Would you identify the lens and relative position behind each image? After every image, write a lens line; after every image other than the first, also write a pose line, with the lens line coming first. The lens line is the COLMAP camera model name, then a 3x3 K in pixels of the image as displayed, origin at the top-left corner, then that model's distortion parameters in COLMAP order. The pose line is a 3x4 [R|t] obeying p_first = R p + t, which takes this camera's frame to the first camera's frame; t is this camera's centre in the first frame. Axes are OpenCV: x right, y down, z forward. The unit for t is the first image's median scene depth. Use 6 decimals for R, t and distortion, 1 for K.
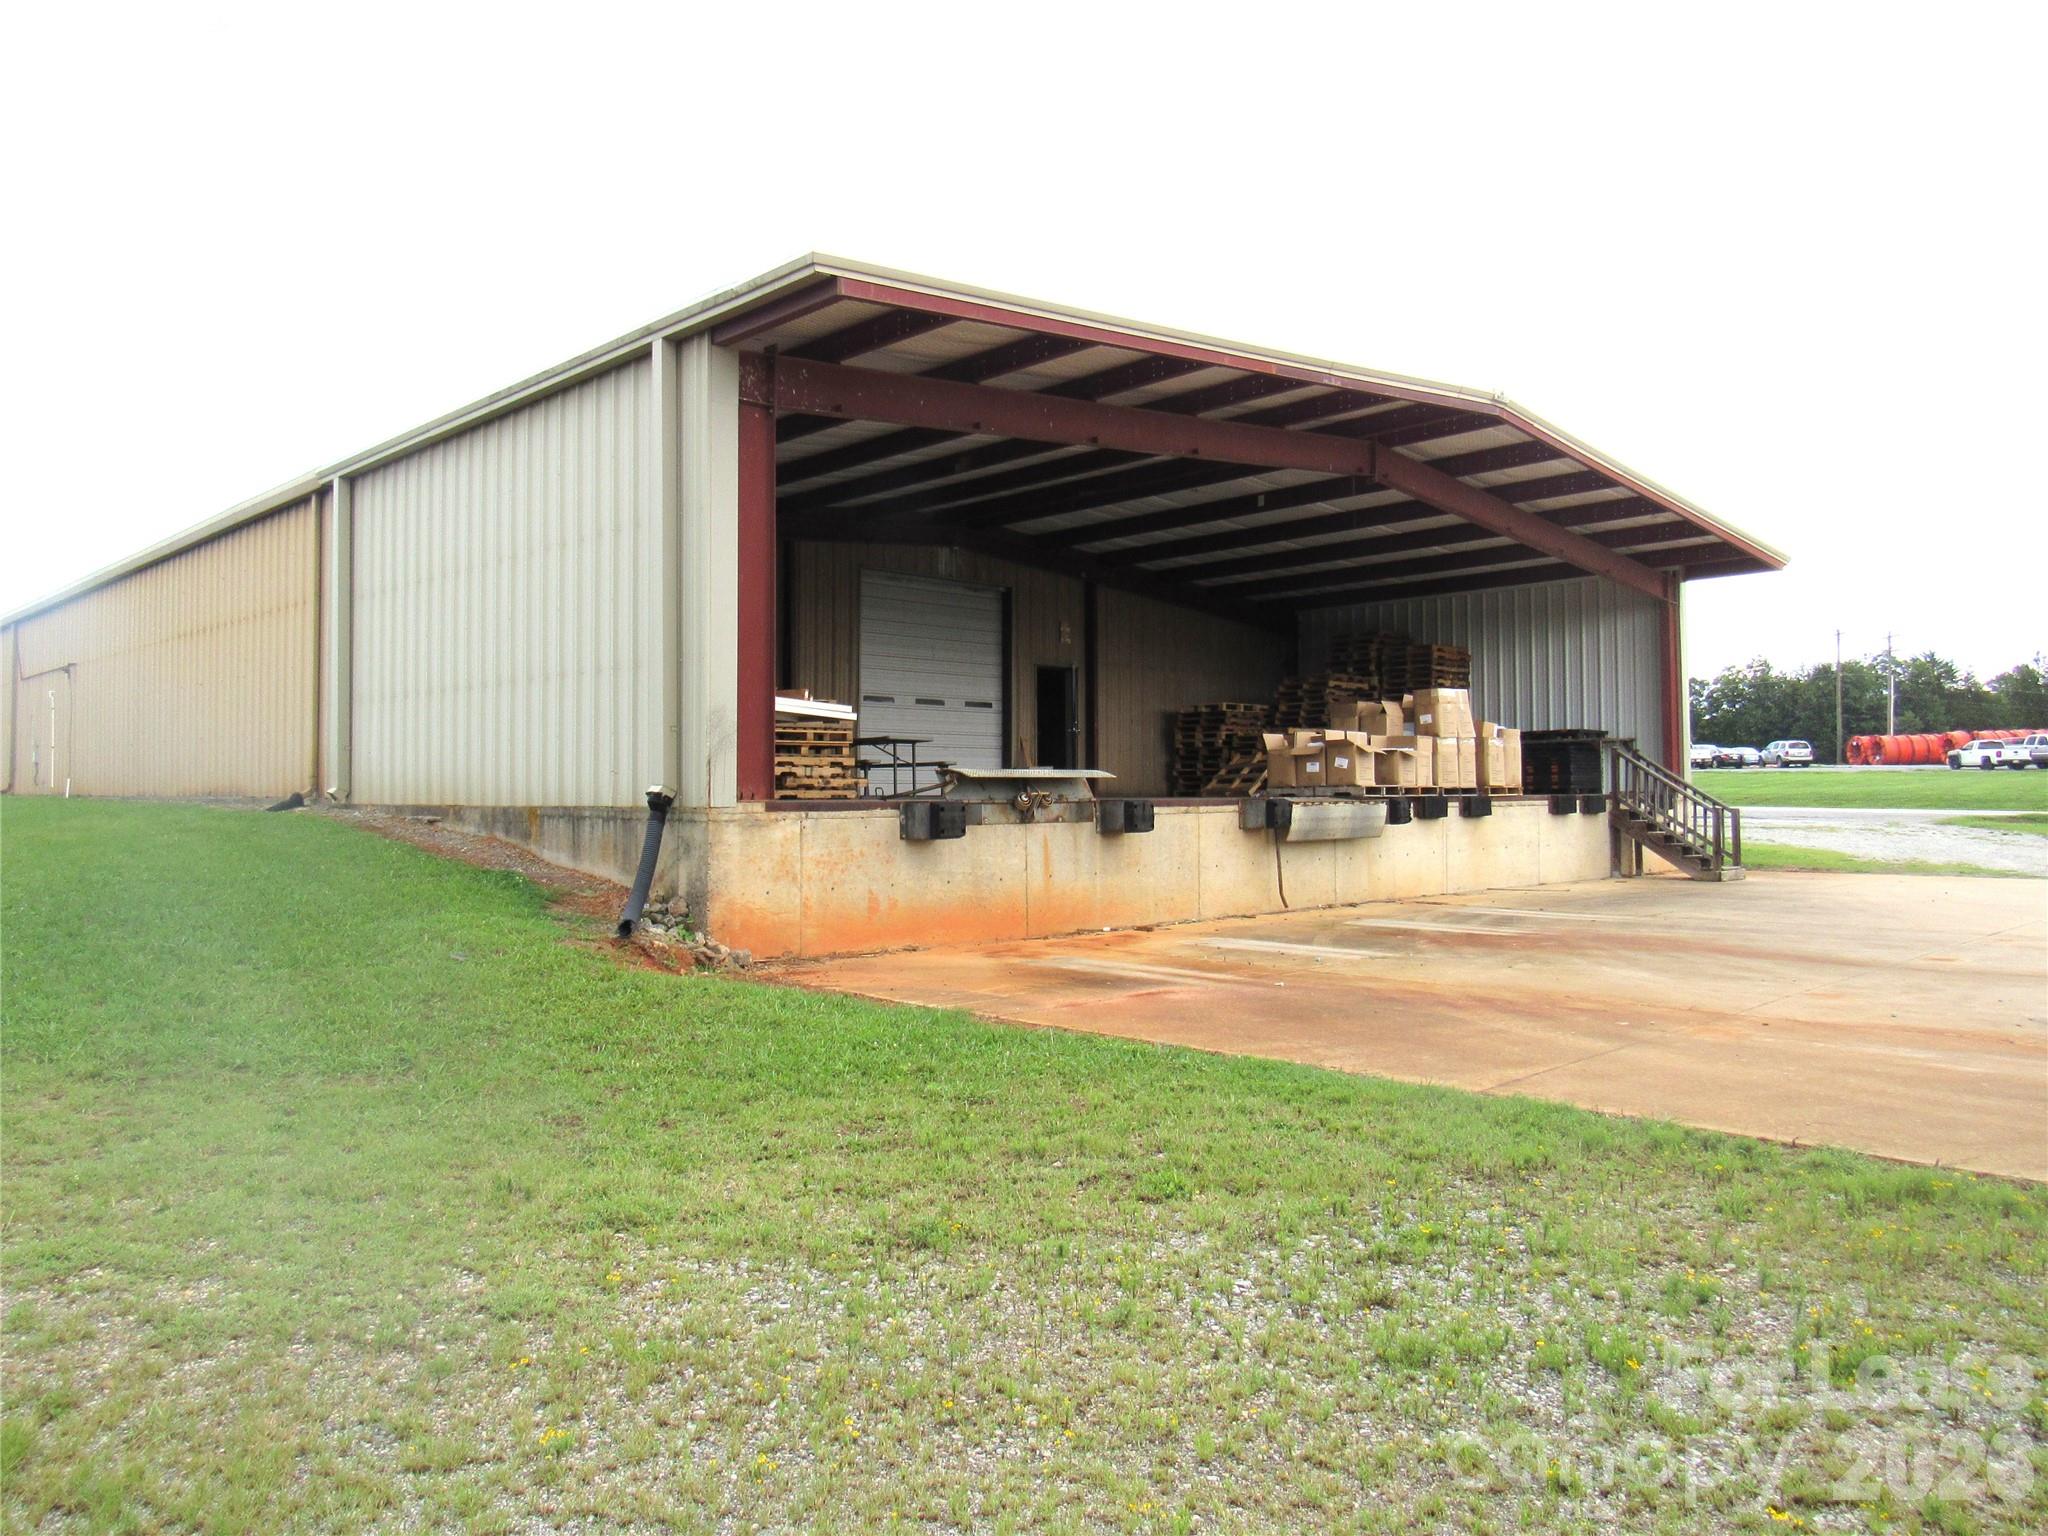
lens RADIAL K [[1469.1, 0, 1024.0], [0, 1469.1, 768.0], [0, 0, 1]] dist [-0.010714, 0.002940]
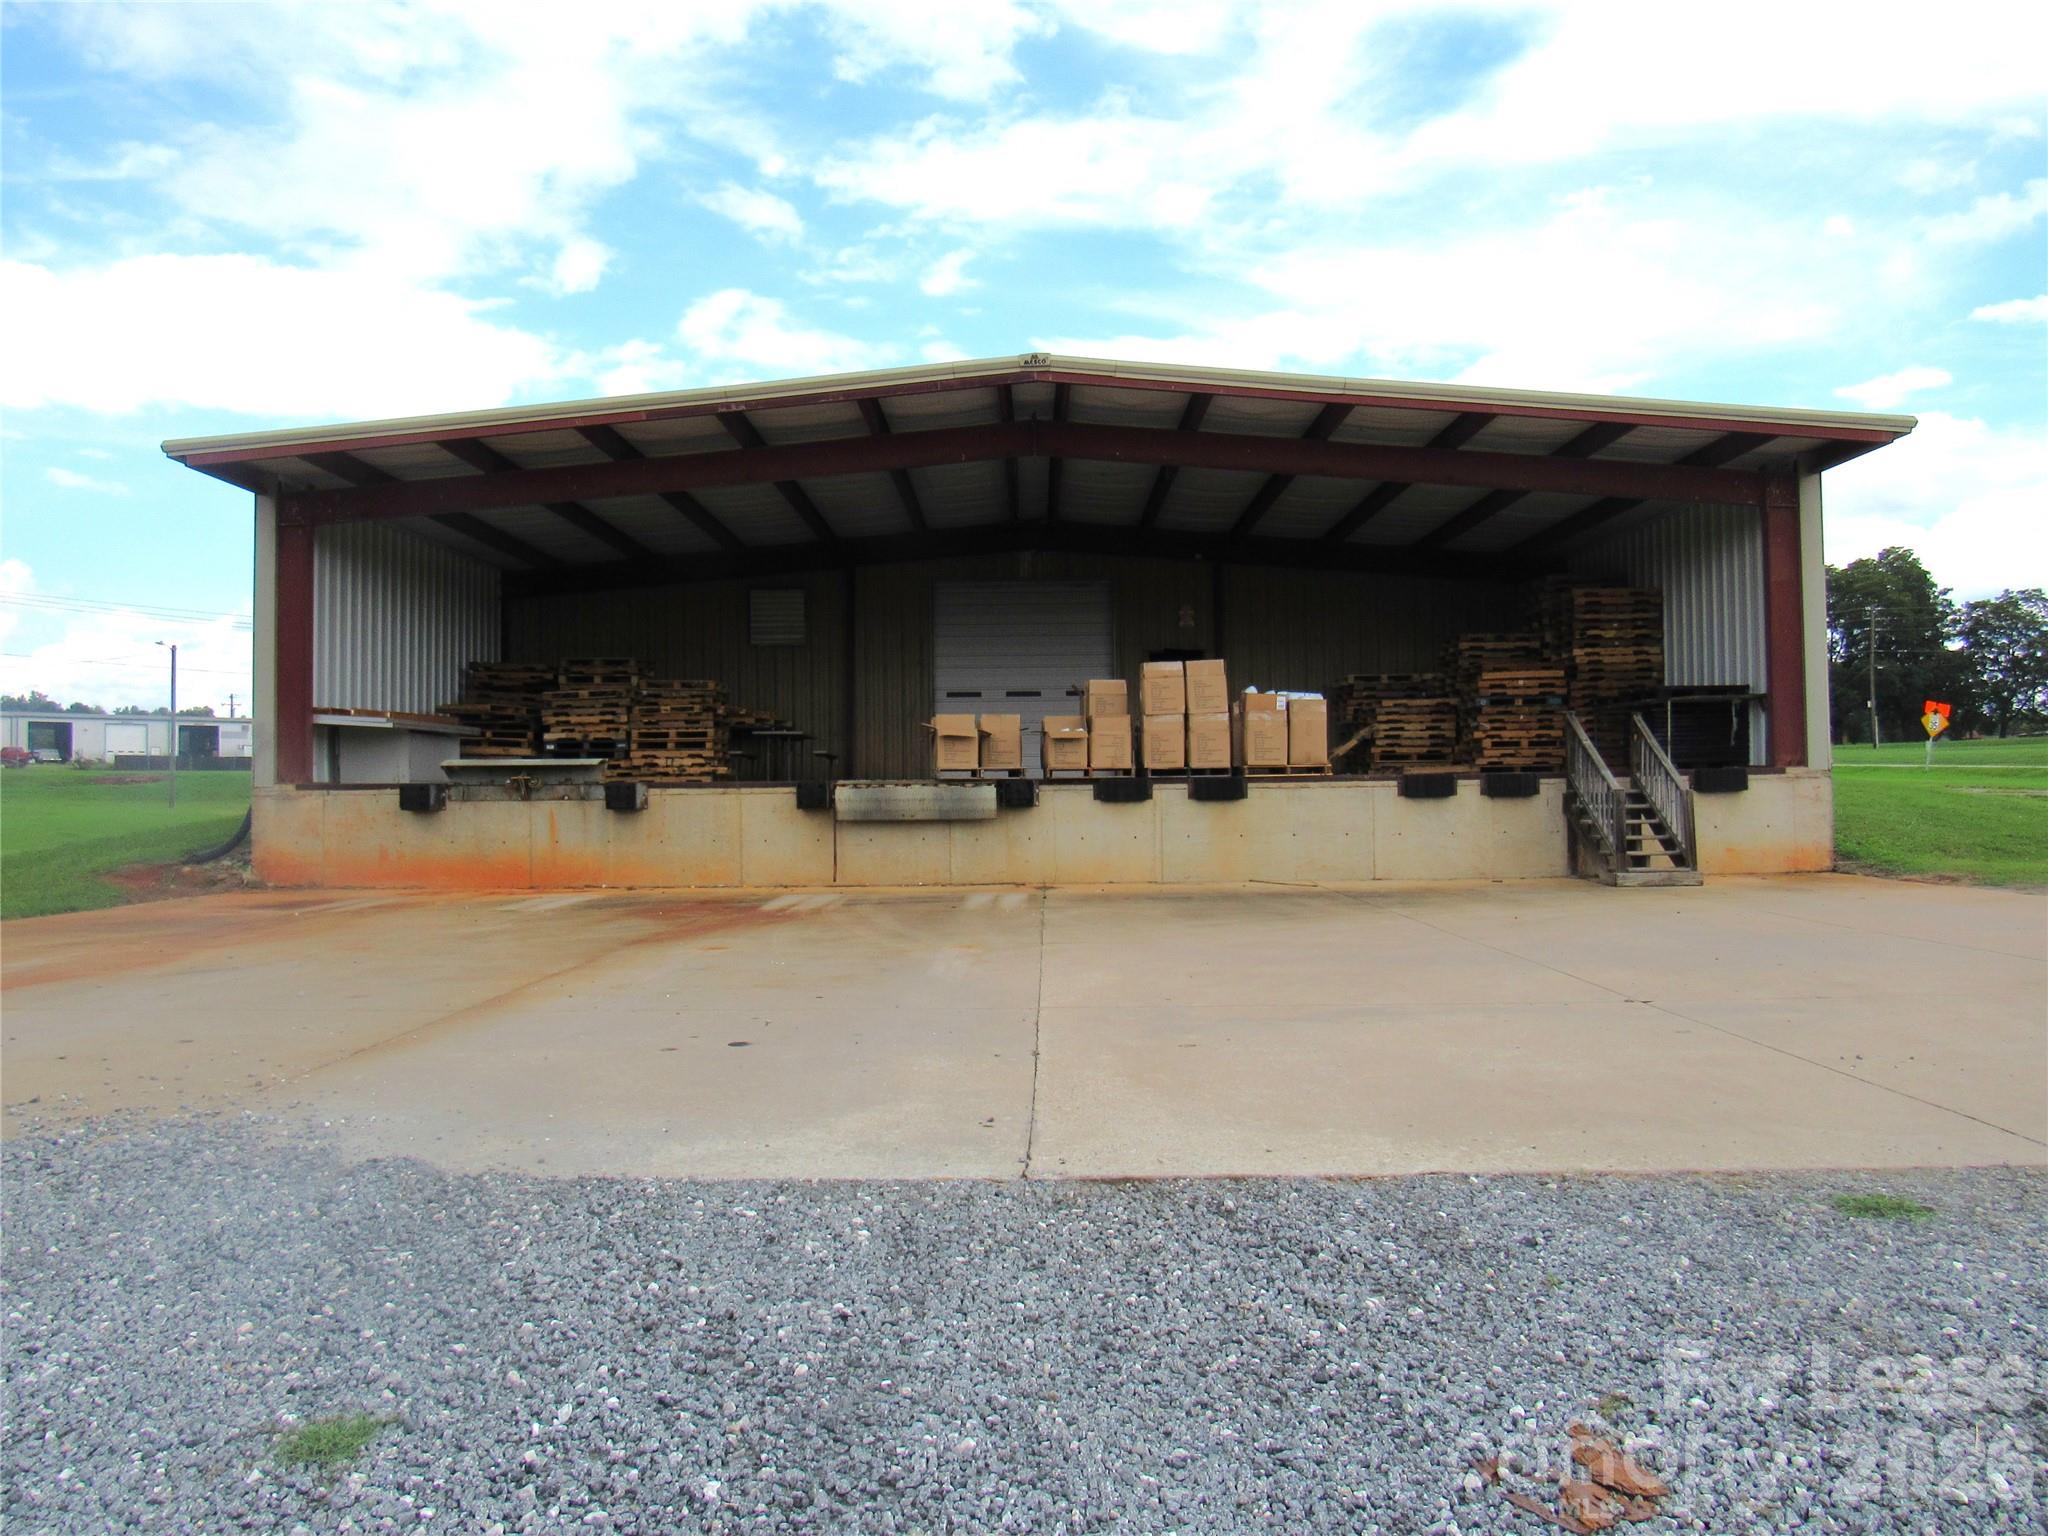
lens RADIAL K [[1543.4, 0, 1024.0], [0, 1543.4, 768.0], [0, 0, 1]] dist [0.004468, -0.001112]
pose [[0.702048, -0.022884, -0.711762, 1.545279], [0.025189, 0.999656, -0.007294, 0.037534], [0.711684, -0.012807, 0.702383, 0.407732]]
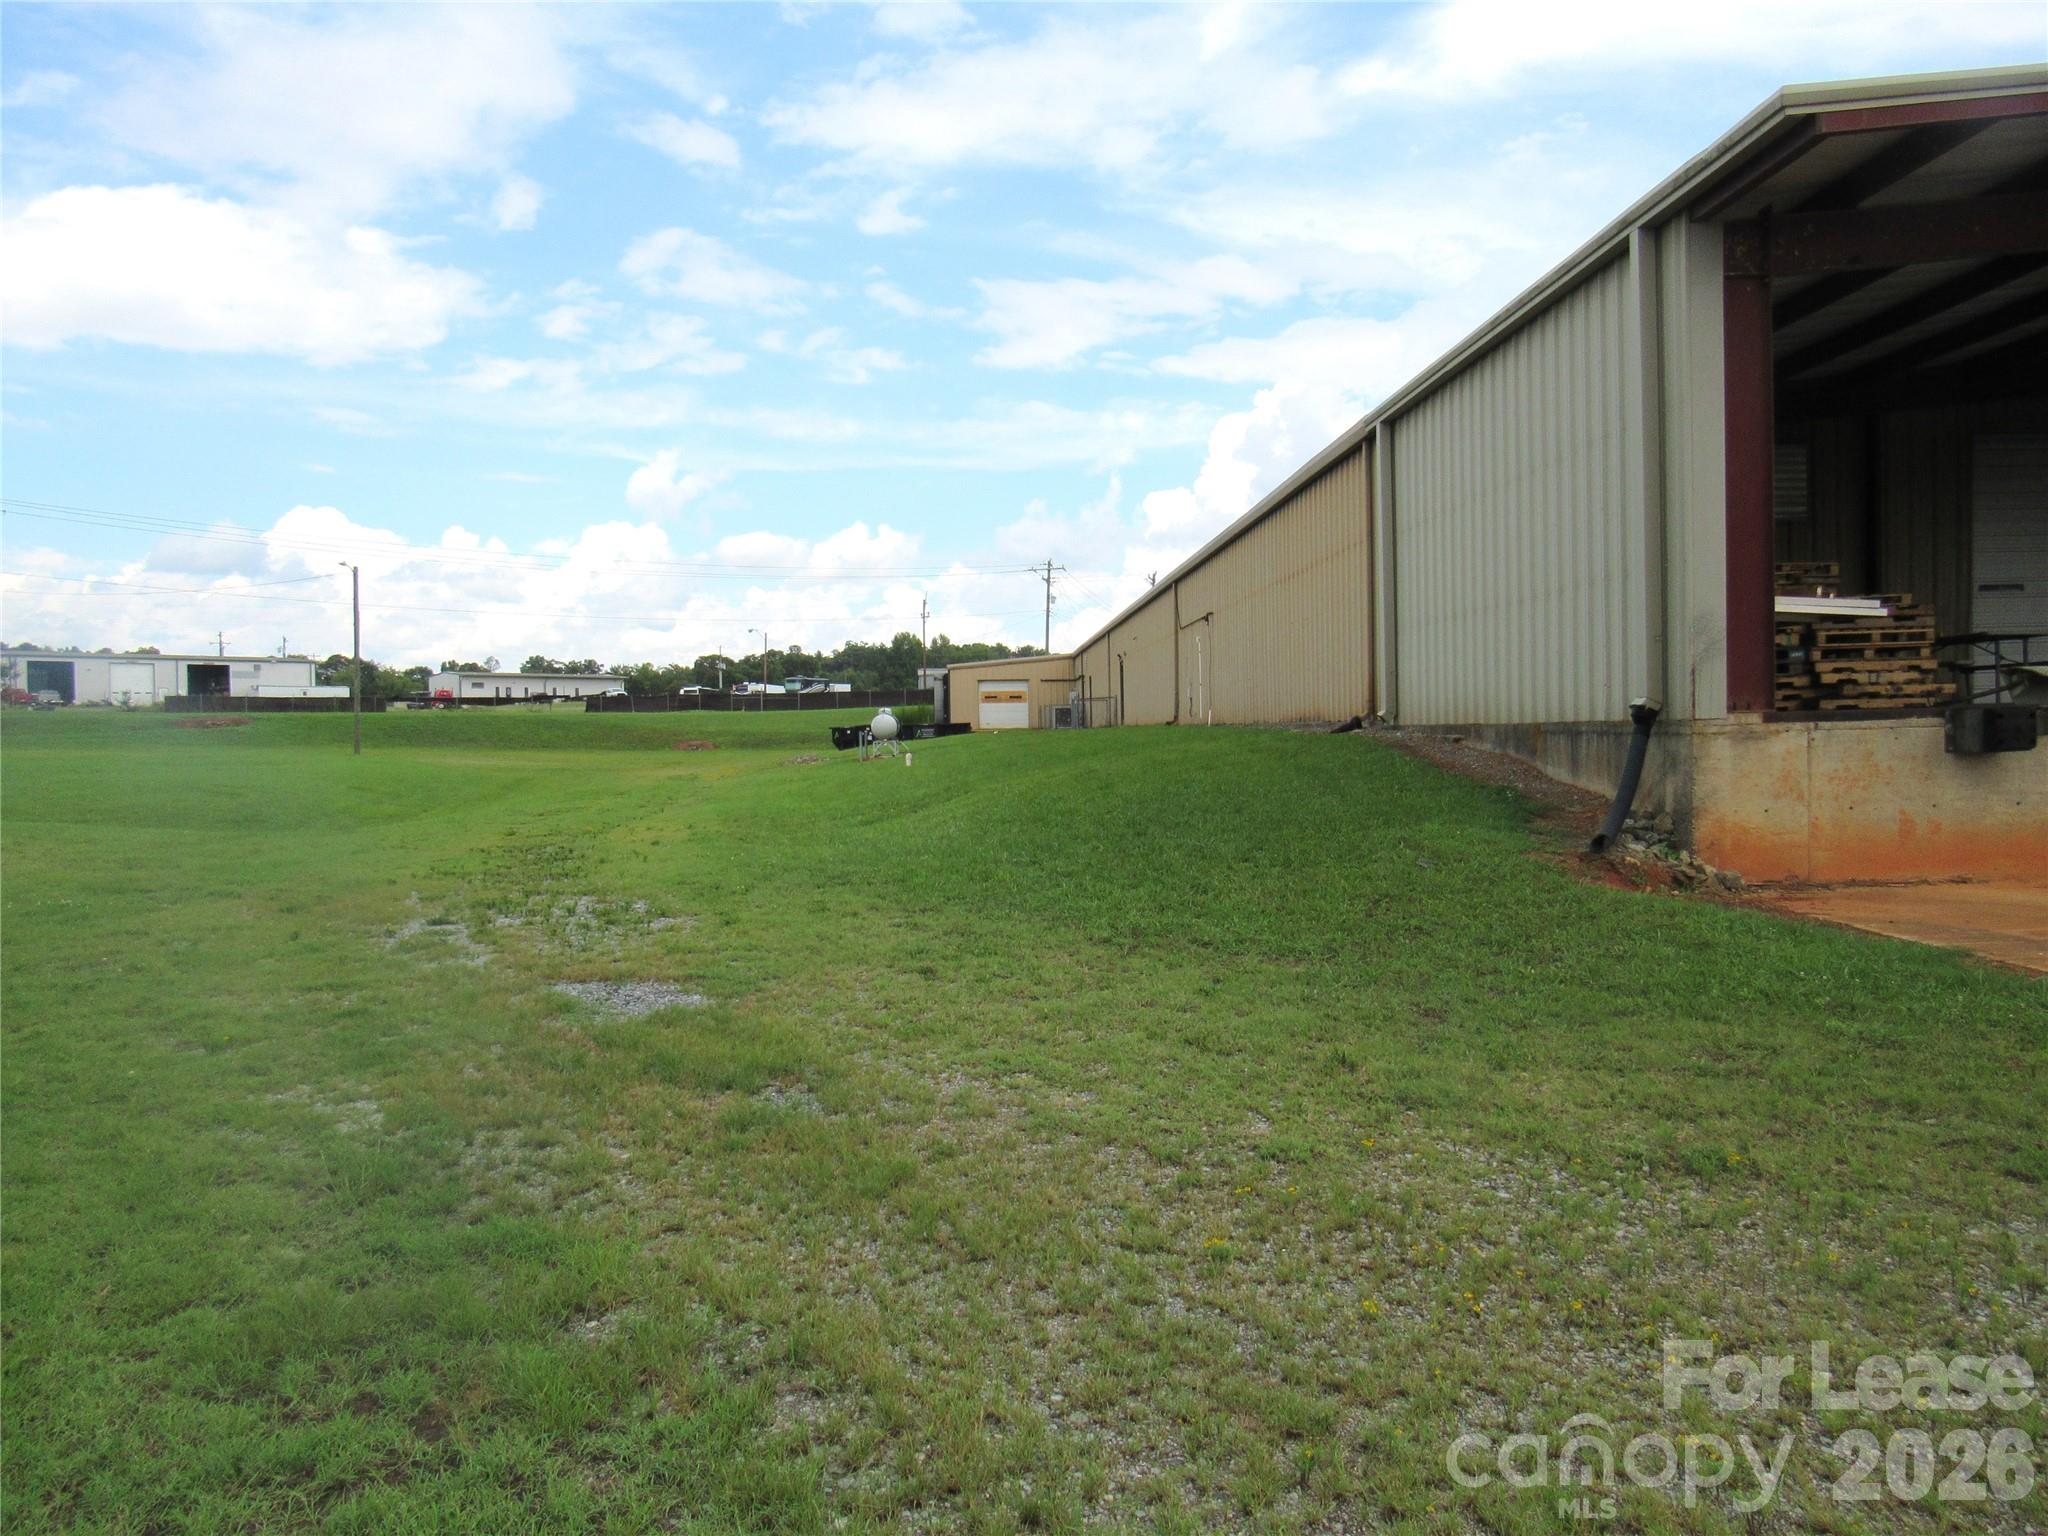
lens RADIAL K [[1469.1, 0, 1024.0], [0, 1469.1, 768.0], [0, 0, 1]] dist [-0.010714, 0.002940]
pose [[0.747967, -0.000611, -0.663736, 0.081799], [0.036378, 0.998534, 0.040075, 0.004093], [0.662738, -0.054120, 0.746893, 0.006504]]
